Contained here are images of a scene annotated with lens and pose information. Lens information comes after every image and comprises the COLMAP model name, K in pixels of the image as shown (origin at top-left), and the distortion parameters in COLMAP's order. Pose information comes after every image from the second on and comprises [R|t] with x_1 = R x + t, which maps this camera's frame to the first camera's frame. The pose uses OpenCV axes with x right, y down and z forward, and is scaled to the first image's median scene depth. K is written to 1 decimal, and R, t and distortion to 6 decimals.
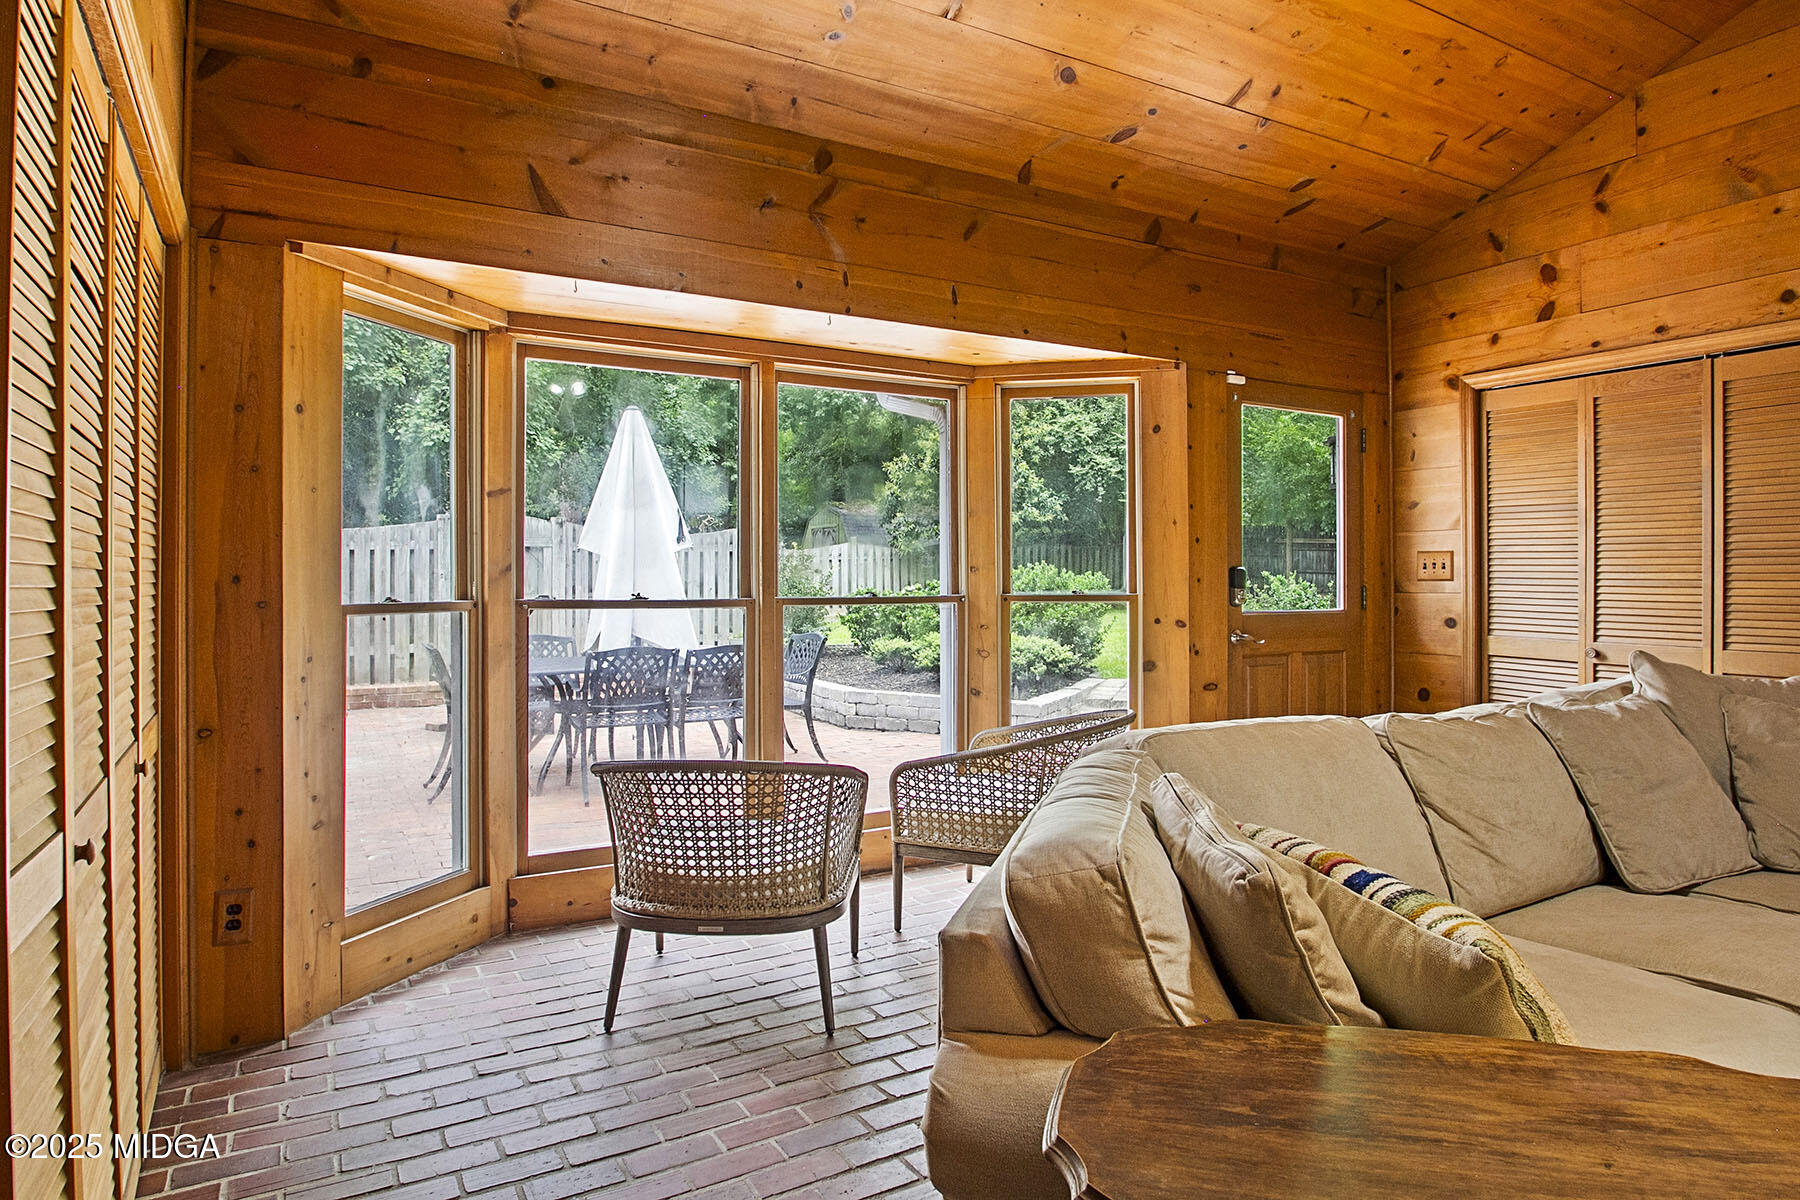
lens RADIAL K [[1055.3, 0, 899.4], [0, 1055.3, 594.1], [0, 0, 1]] dist [-0.021483, 0.004791]
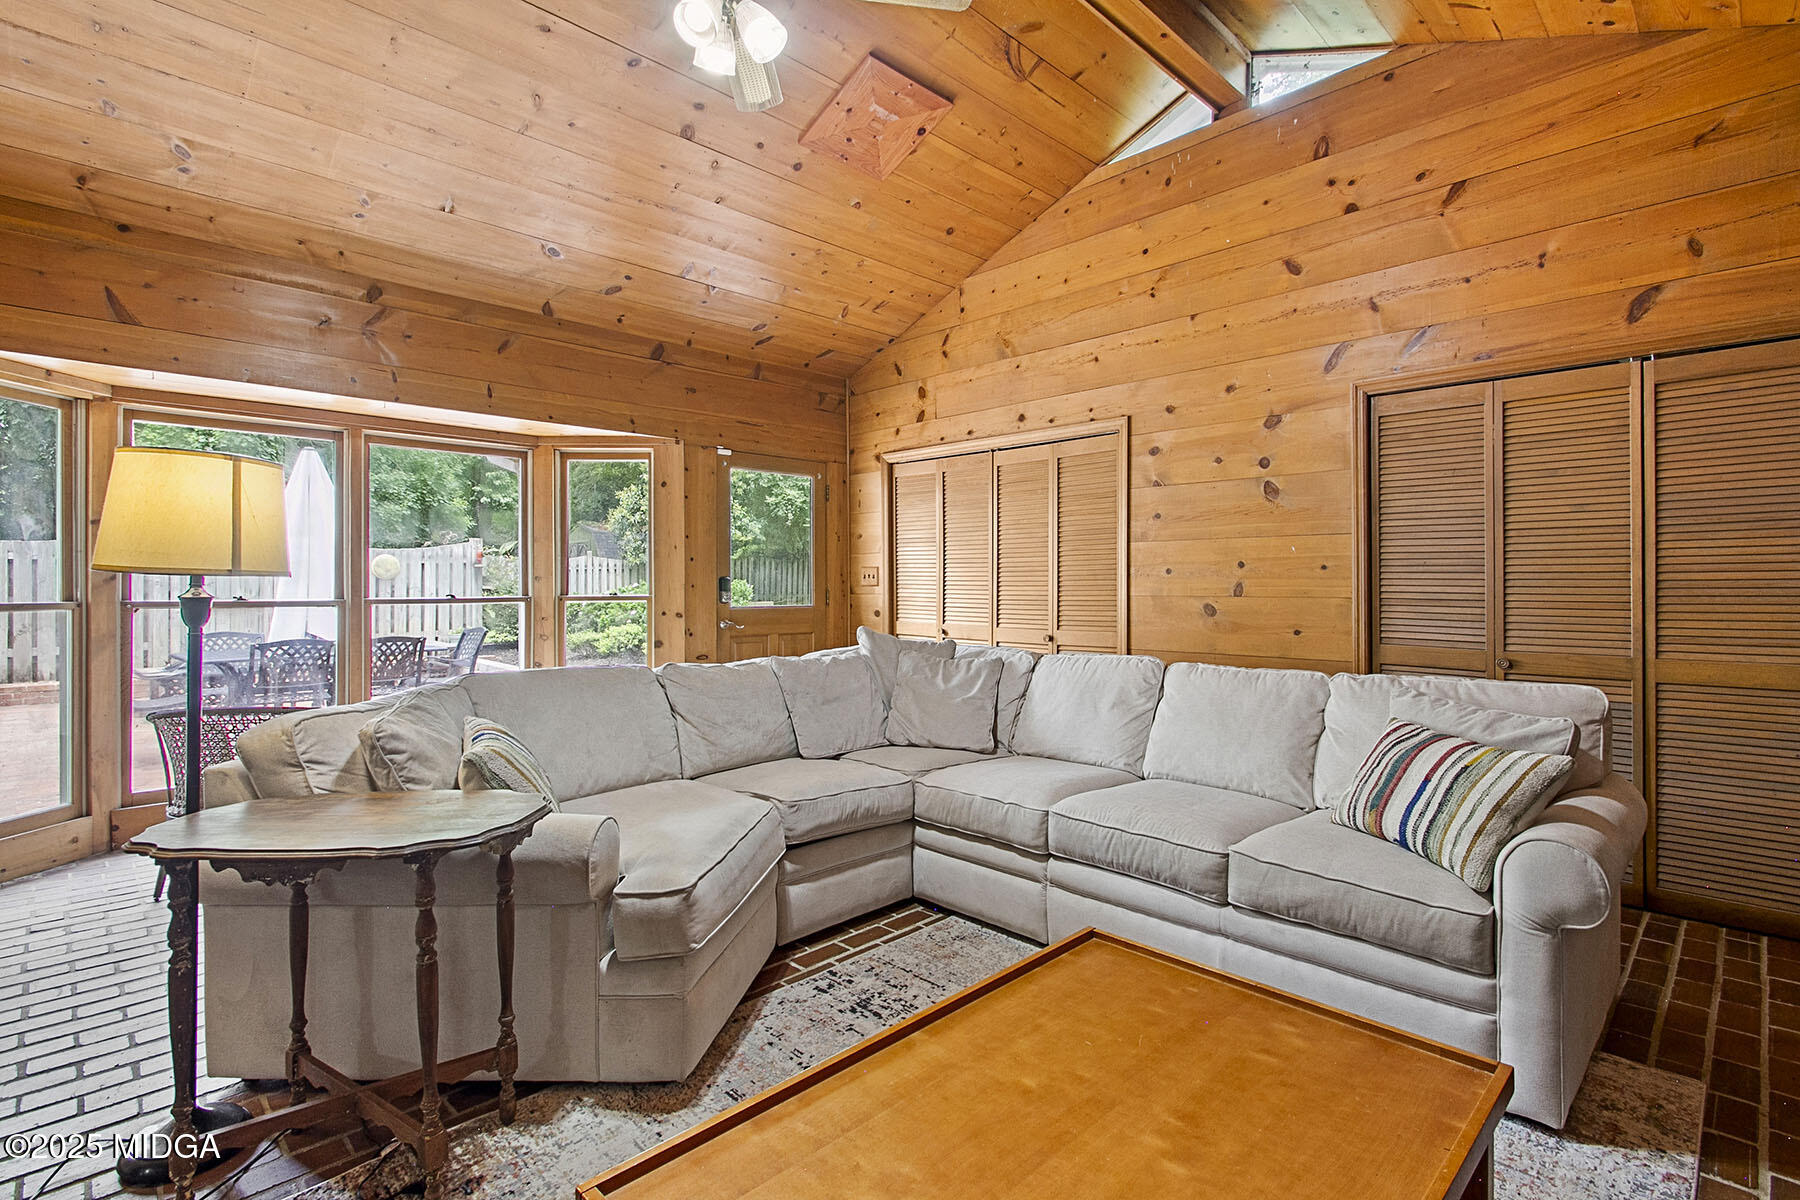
lens RADIAL K [[855.3, 0, 902.8], [0, 855.3, 594.3], [0, 0, 1]] dist [0.004379, -0.003509]
pose [[0.966610, -0.004123, 0.256219, 0.265737], [0.004970, 0.999984, -0.002660, 0.003420], [-0.256204, 0.003844, 0.966615, -0.256617]]
